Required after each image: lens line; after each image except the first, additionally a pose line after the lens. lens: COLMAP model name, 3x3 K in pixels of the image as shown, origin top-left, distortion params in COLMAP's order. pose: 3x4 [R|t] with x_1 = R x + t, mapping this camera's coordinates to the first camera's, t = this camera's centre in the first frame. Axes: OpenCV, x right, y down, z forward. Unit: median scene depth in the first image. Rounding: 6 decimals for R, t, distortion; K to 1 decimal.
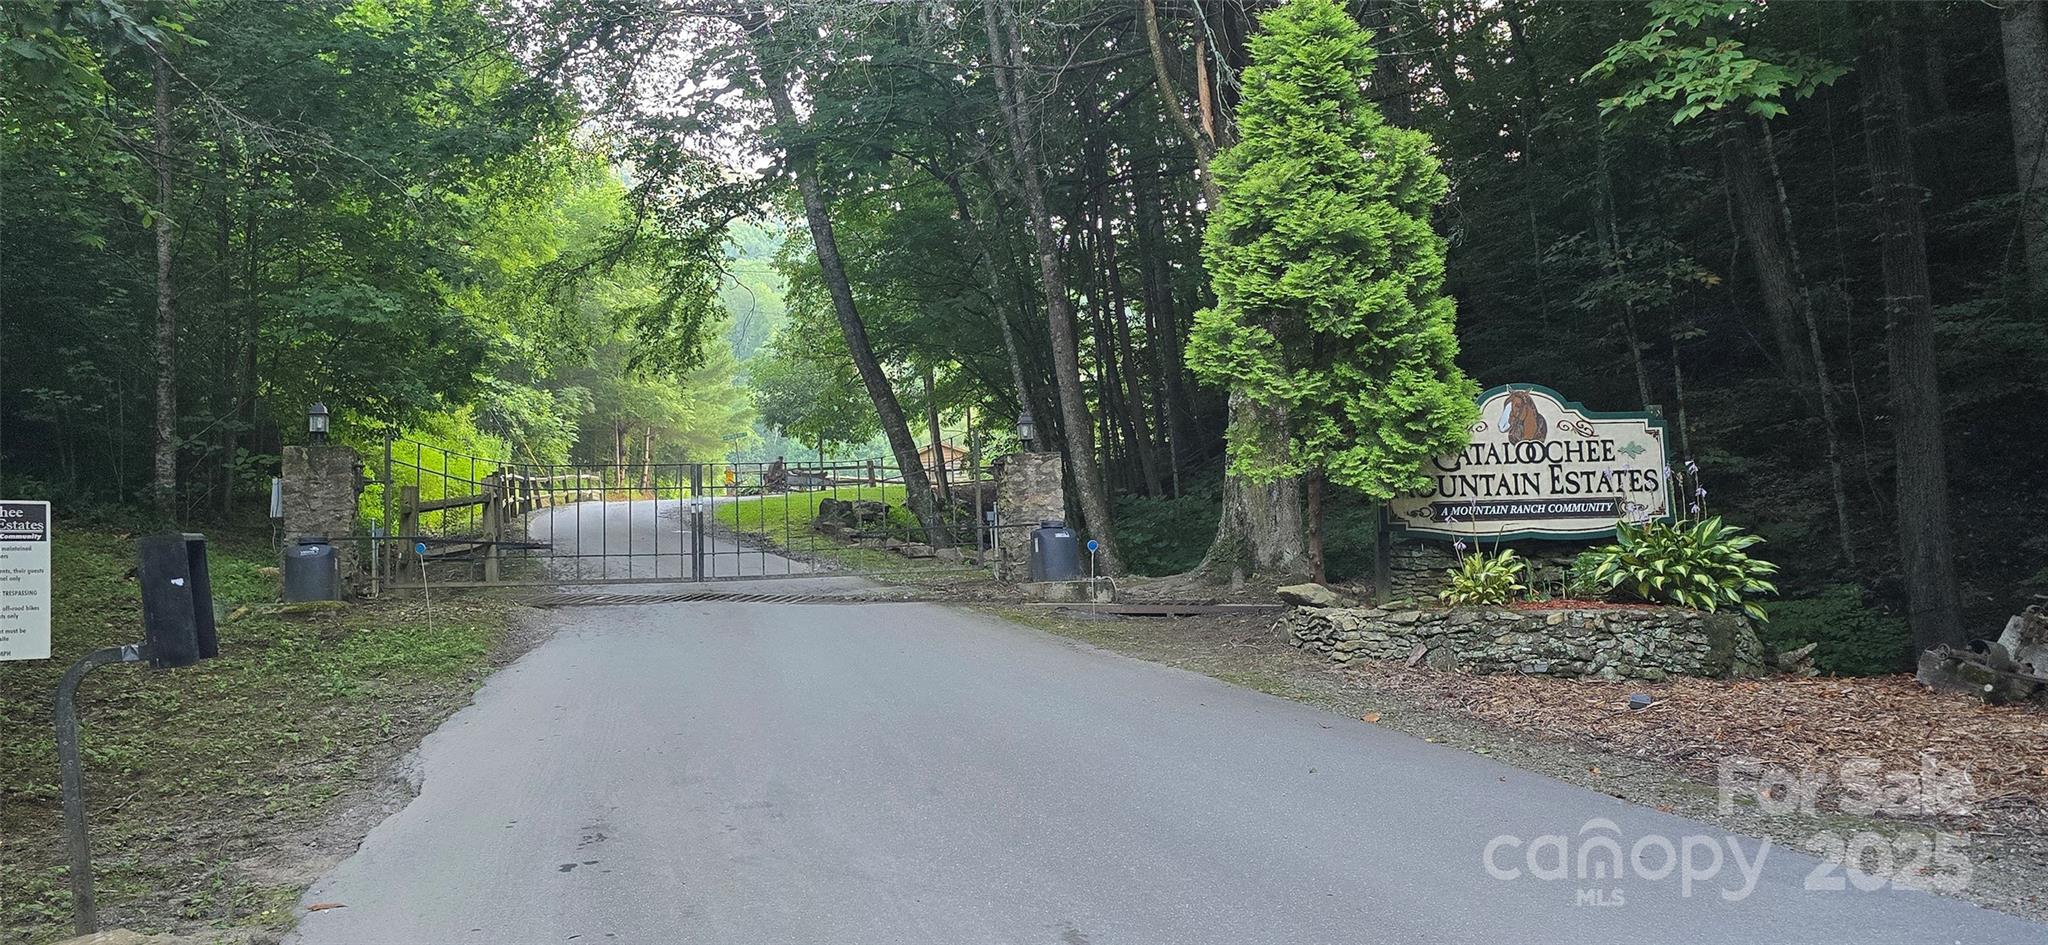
lens RADIAL K [[1628.4, 0, 1024.0], [0, 1628.4, 464.4], [0, 0, 1]] dist [0.040628, -0.001948]
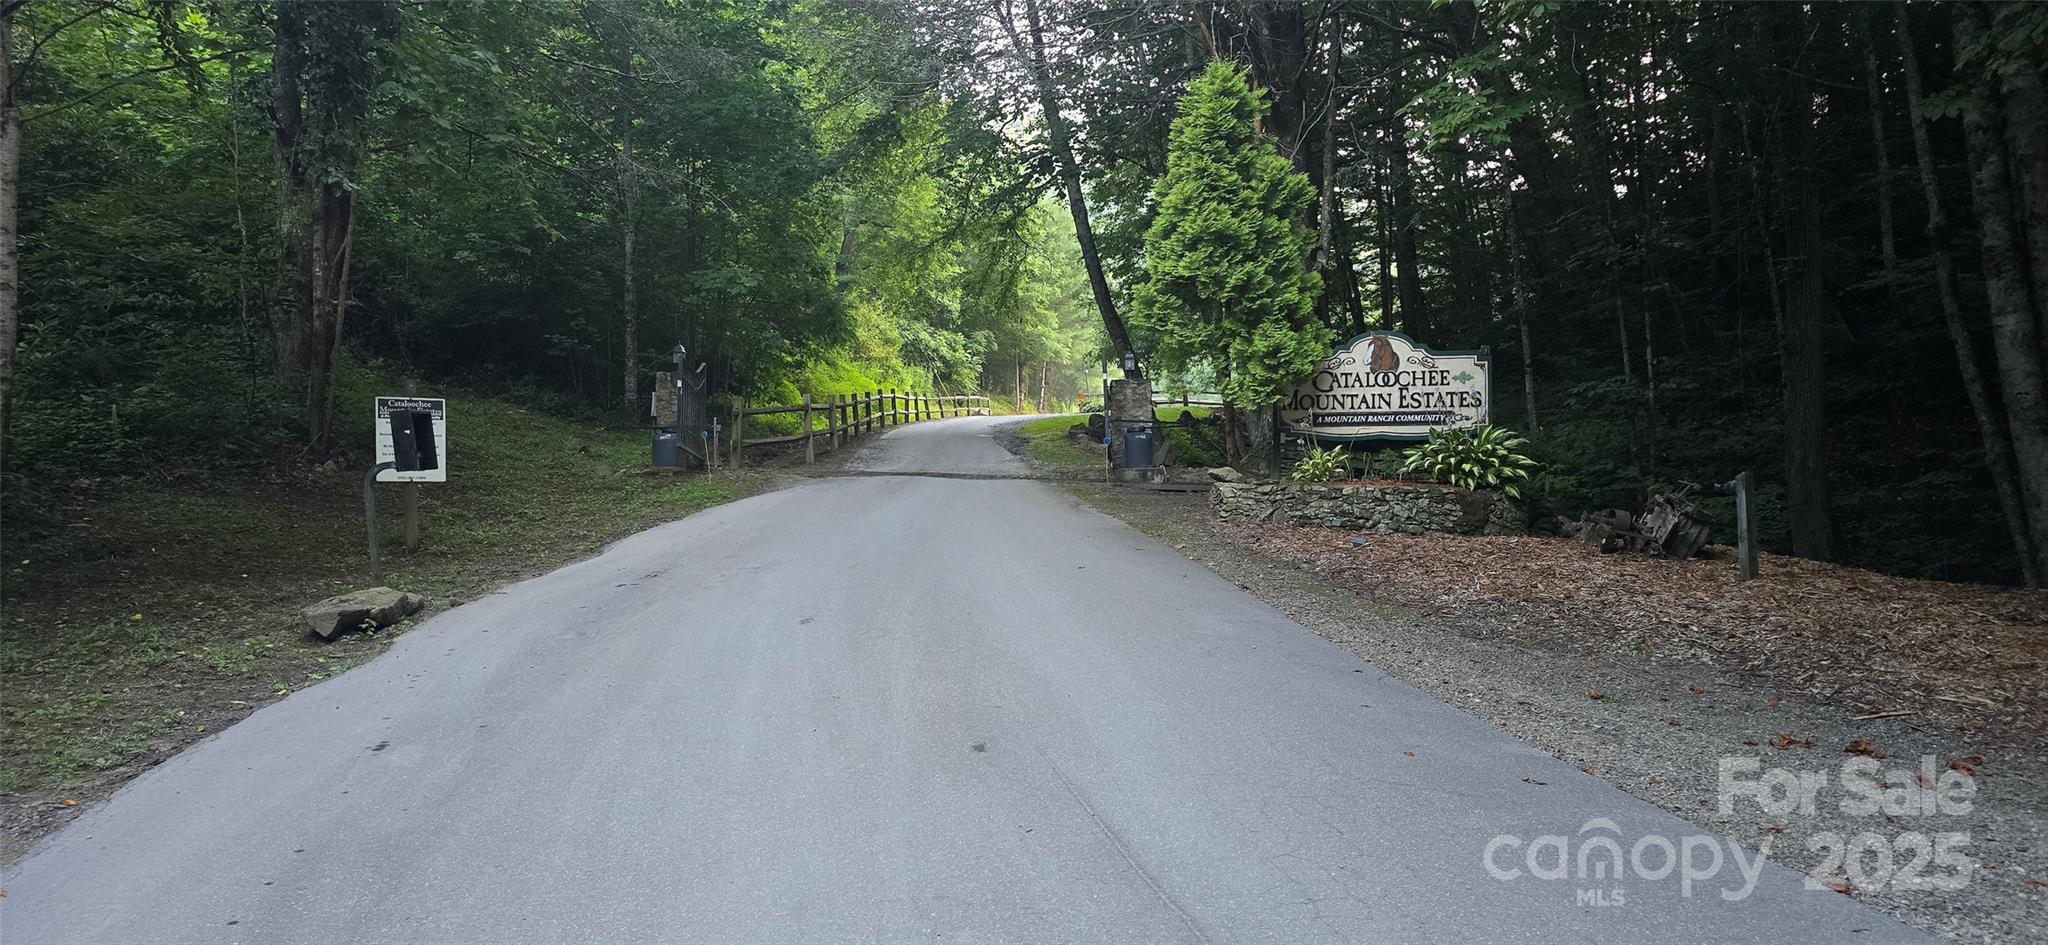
lens RADIAL K [[1317.7, 0, 1024.4], [0, 1317.7, 482.3], [0, 0, 1]] dist [0.061552, -0.046655]
pose [[0.963881, 0.025967, -0.265063, 0.333842], [-0.007638, 0.997522, 0.069946, 0.004398], [0.266222, -0.065395, 0.961691, -0.220340]]
